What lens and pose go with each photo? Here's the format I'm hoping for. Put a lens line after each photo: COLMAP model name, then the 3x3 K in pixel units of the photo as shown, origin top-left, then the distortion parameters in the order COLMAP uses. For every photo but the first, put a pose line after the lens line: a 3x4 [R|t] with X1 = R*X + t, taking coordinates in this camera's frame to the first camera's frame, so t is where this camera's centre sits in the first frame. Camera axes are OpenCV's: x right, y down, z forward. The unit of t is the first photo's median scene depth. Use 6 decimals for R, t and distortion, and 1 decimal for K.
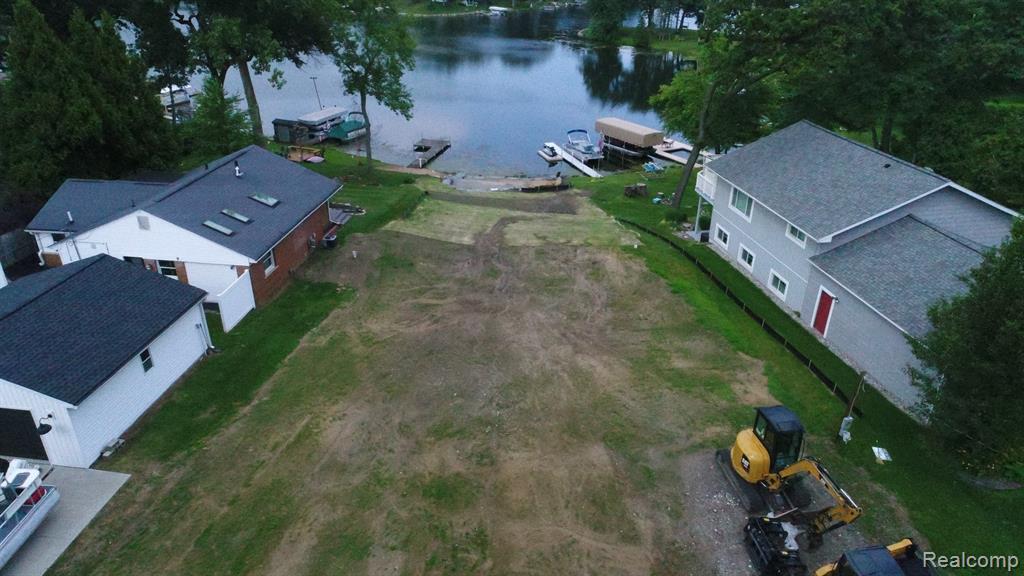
lens RADIAL K [[684.5, 0, 512.0], [0, 684.5, 288.0], [0, 0, 1]] dist [0.001464, -0.003925]
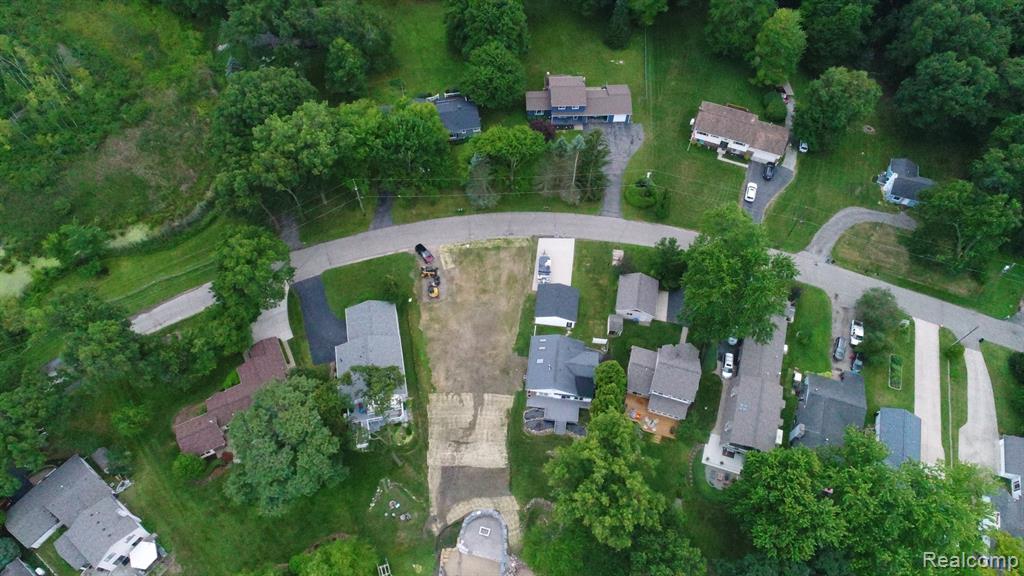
lens RADIAL K [[684.5, 0, 512.0], [0, 684.5, 288.0], [0, 0, 1]] dist [0.001464, -0.003925]
pose [[-0.999637, -0.003430, -0.026712, -0.101252], [-0.026866, 0.058259, 0.997940, -3.247176], [-0.001866, 0.998296, -0.058330, 0.713057]]
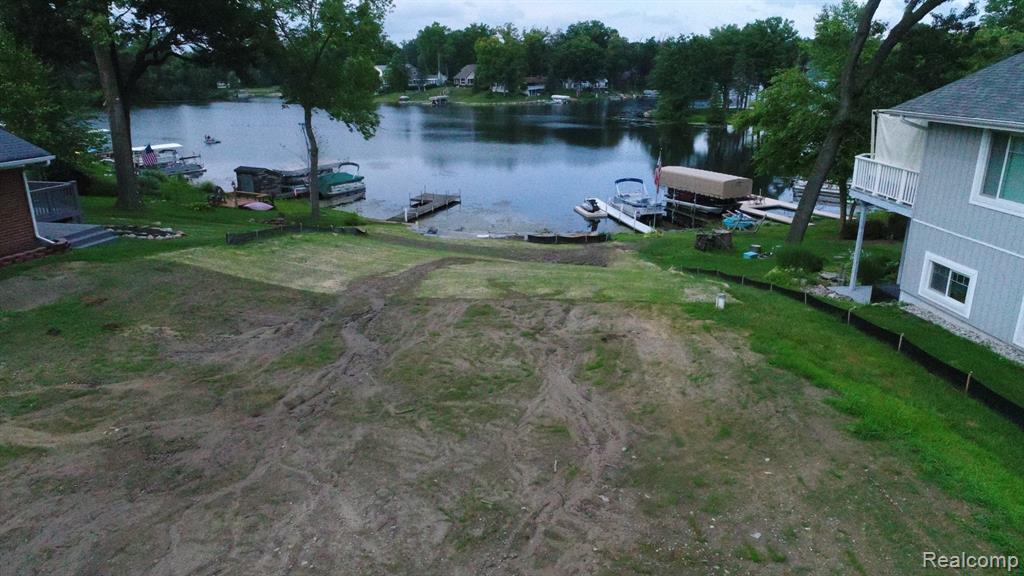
lens RADIAL K [[684.5, 0, 512.0], [0, 684.5, 288.0], [0, 0, 1]] dist [0.001464, -0.003925]
pose [[0.994377, 0.017589, -0.104423, 0.101501], [-0.033186, 0.988194, -0.149568, -0.006104], [0.100559, 0.152192, 0.983222, 0.594455]]
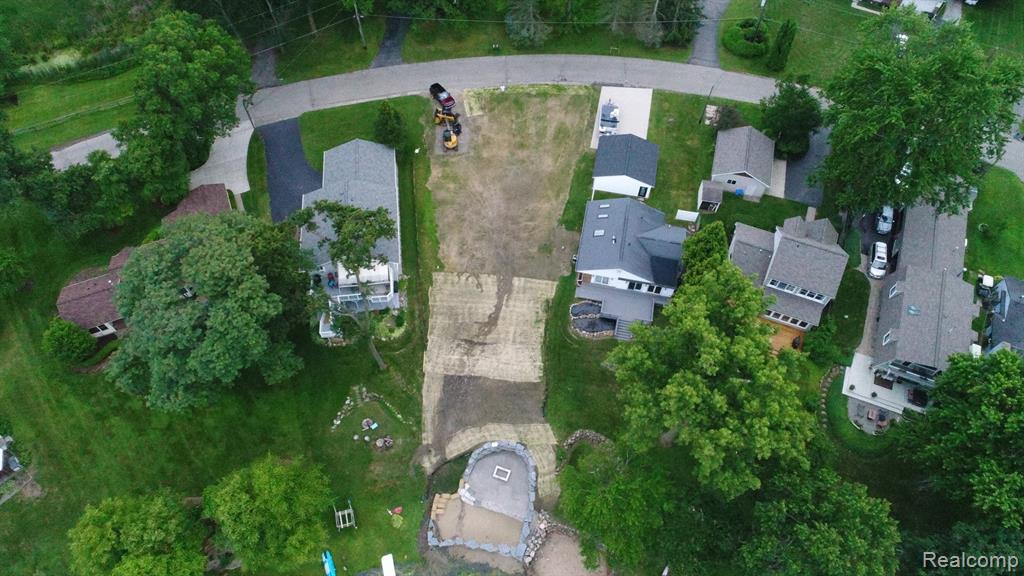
lens RADIAL K [[684.5, 0, 512.0], [0, 684.5, 288.0], [0, 0, 1]] dist [0.001464, -0.003925]
pose [[-0.997679, -0.066226, 0.015845, -0.090359], [0.010896, 0.074431, 0.997167, -2.208536], [-0.067218, 0.995025, -0.073537, 1.207838]]
